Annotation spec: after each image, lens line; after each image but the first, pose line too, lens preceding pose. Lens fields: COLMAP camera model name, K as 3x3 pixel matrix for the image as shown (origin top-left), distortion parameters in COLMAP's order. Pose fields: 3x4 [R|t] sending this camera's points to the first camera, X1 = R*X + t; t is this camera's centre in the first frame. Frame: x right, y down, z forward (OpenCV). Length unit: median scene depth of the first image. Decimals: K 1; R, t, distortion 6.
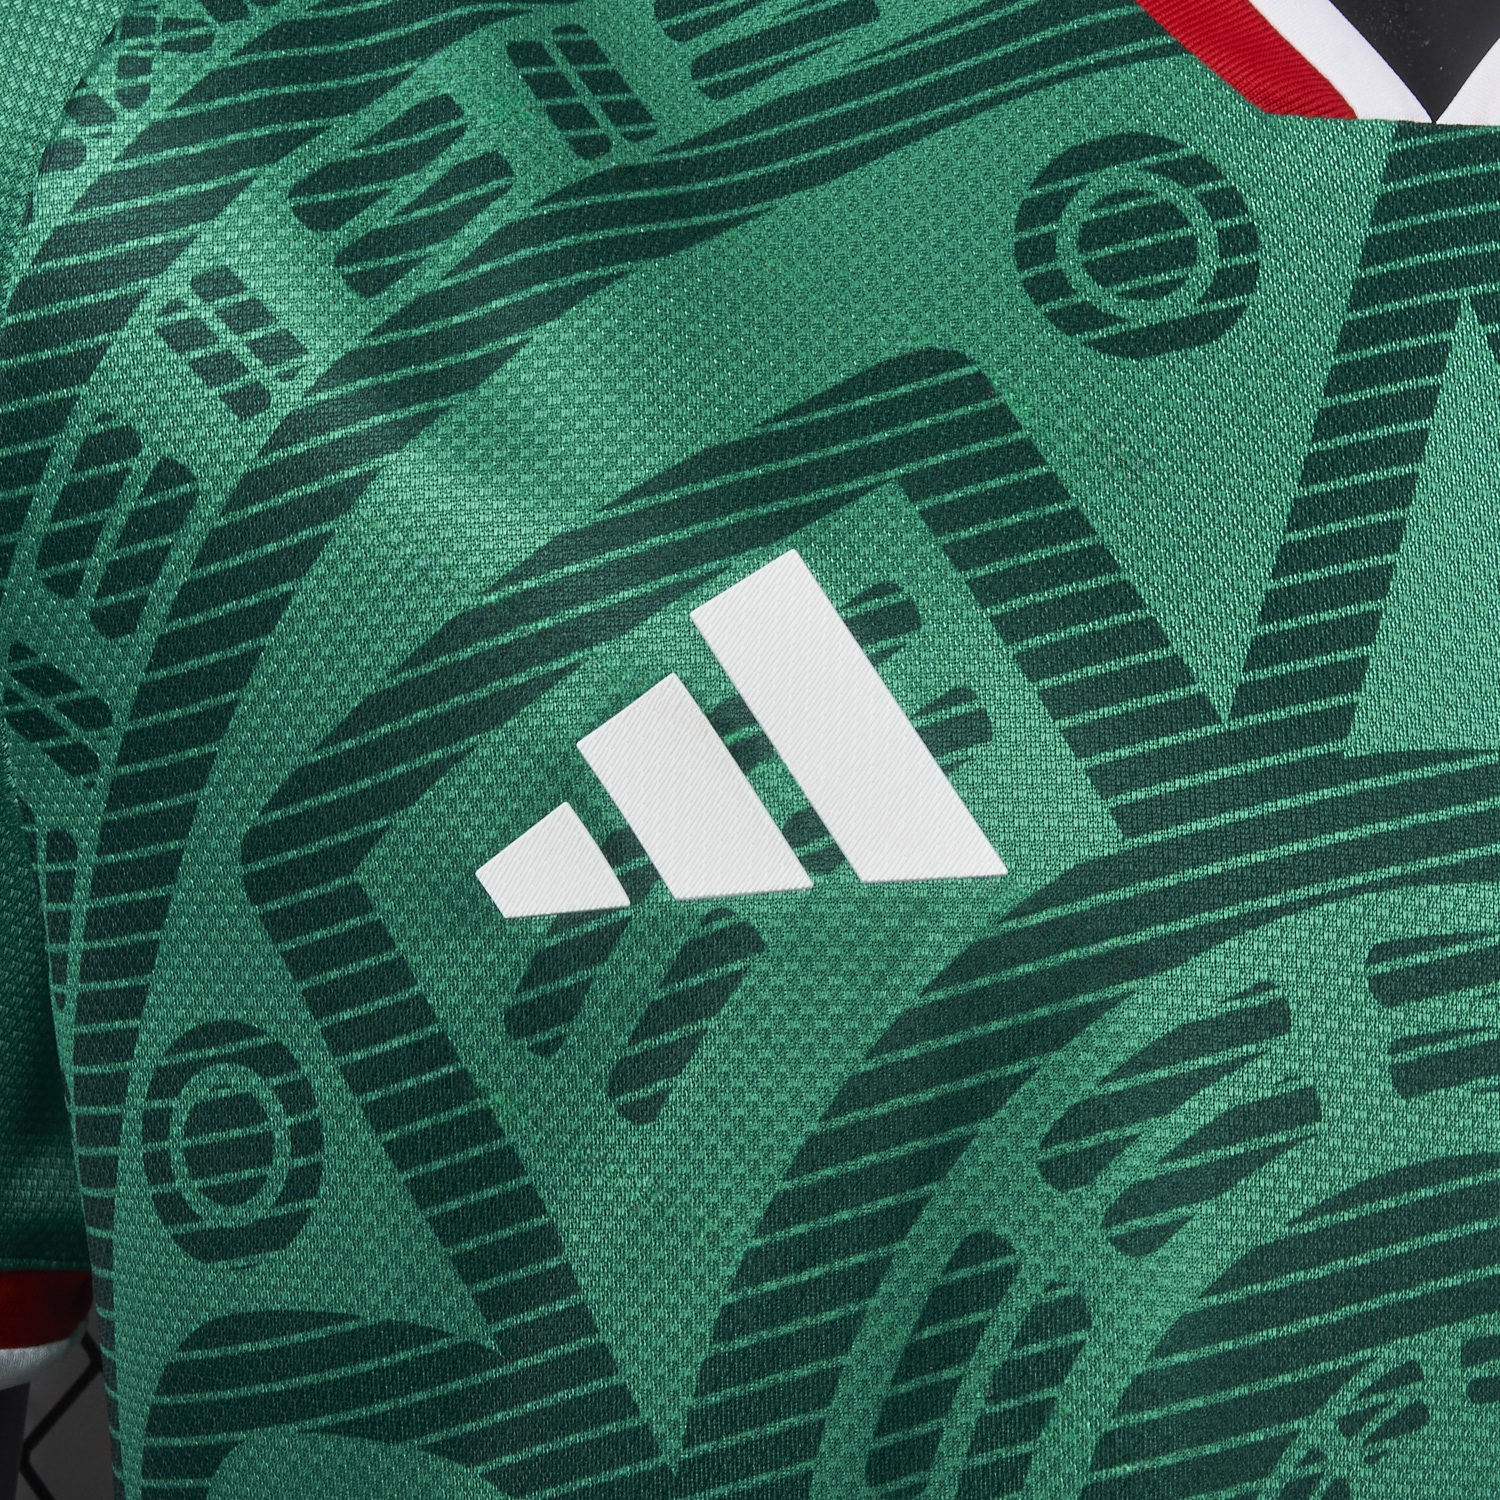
lens RADIAL K [[2909.6, 0, 750.2], [0, 2909.6, 823.7], [0, 0, 1]] dist [-0.043713, -0.090121]
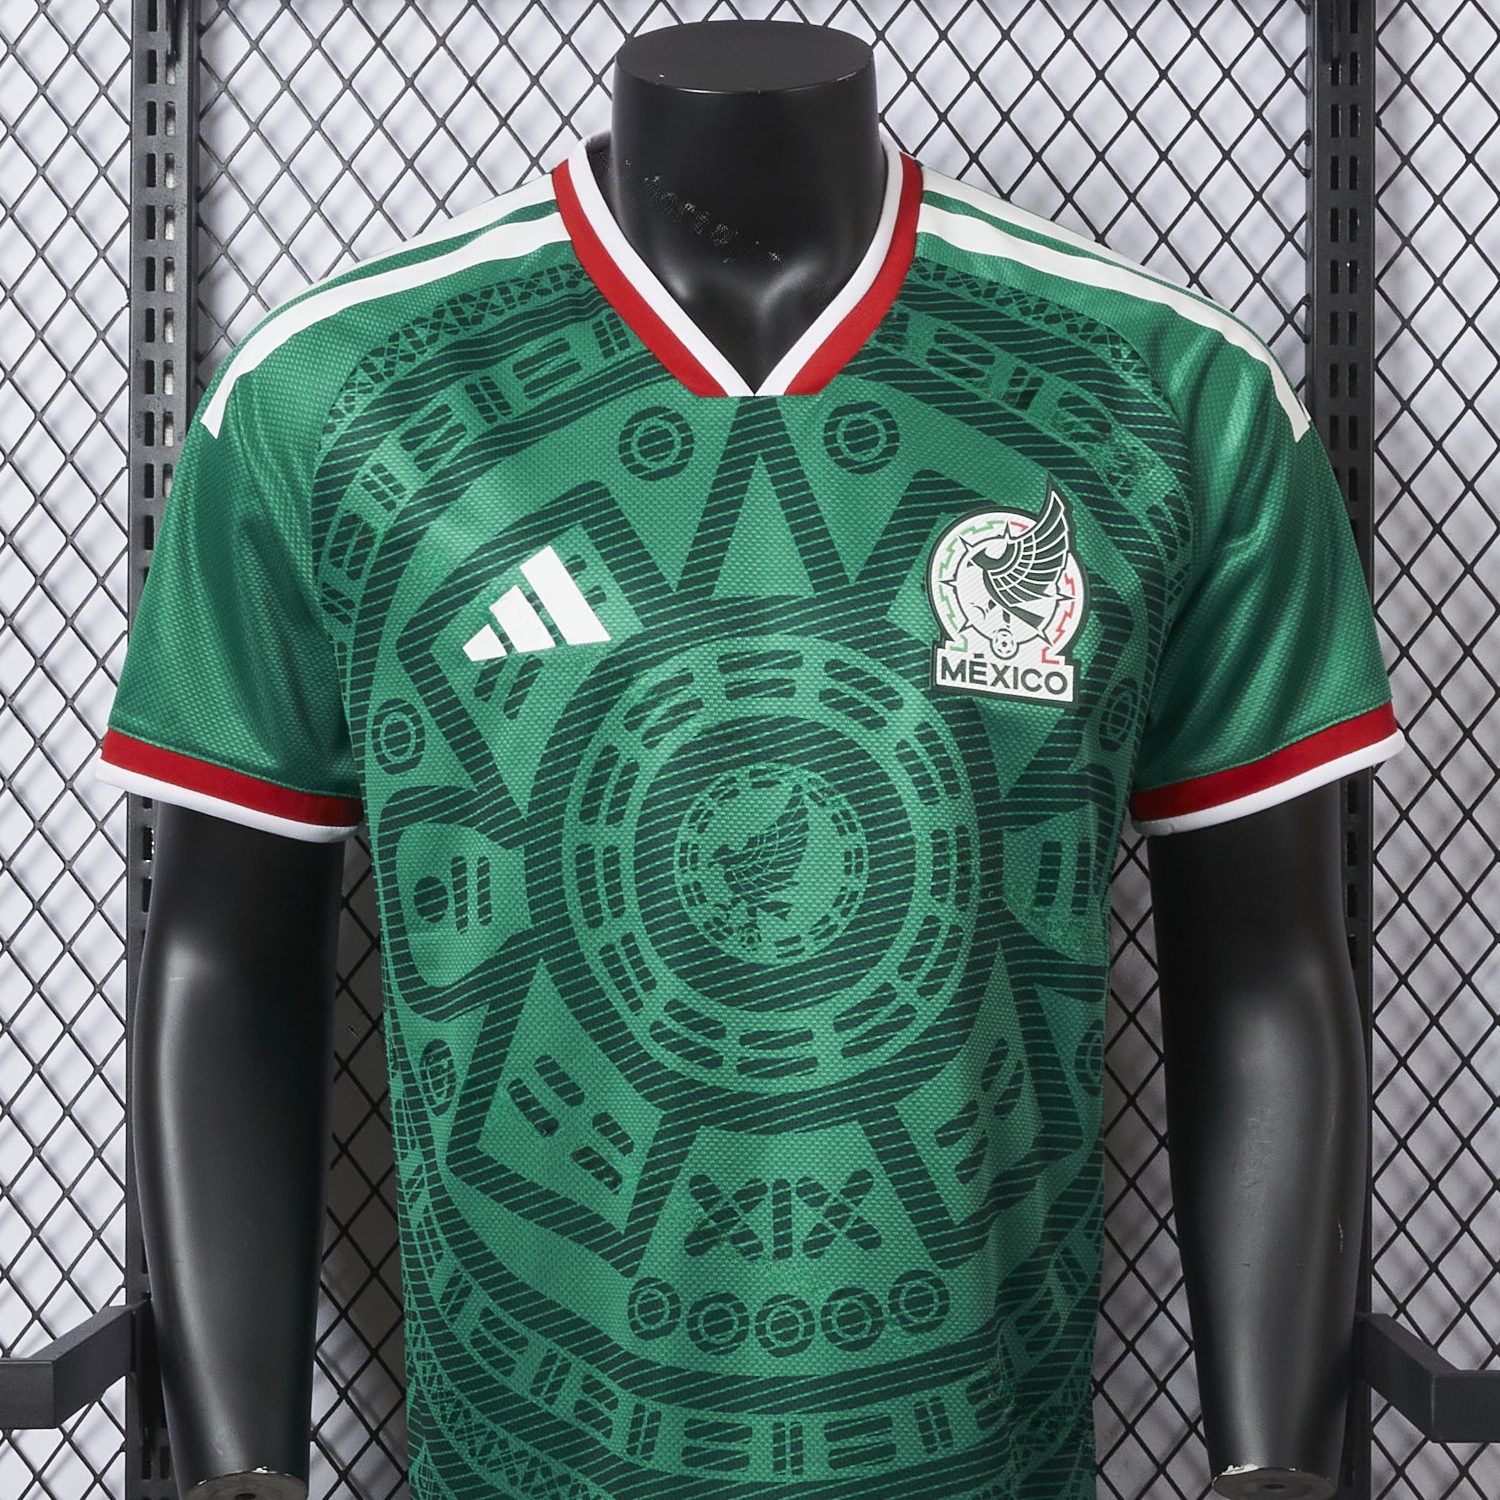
lens RADIAL K [[2909.6, 0, 750.2], [0, 2909.6, 823.7], [0, 0, 1]] dist [-0.043713, -0.090121]
pose [[0.992945, -0.040934, -0.111287, 0.581539], [0.047960, 0.996972, 0.061210, 0.028995], [0.108444, -0.066115, 0.991902, -2.229317]]
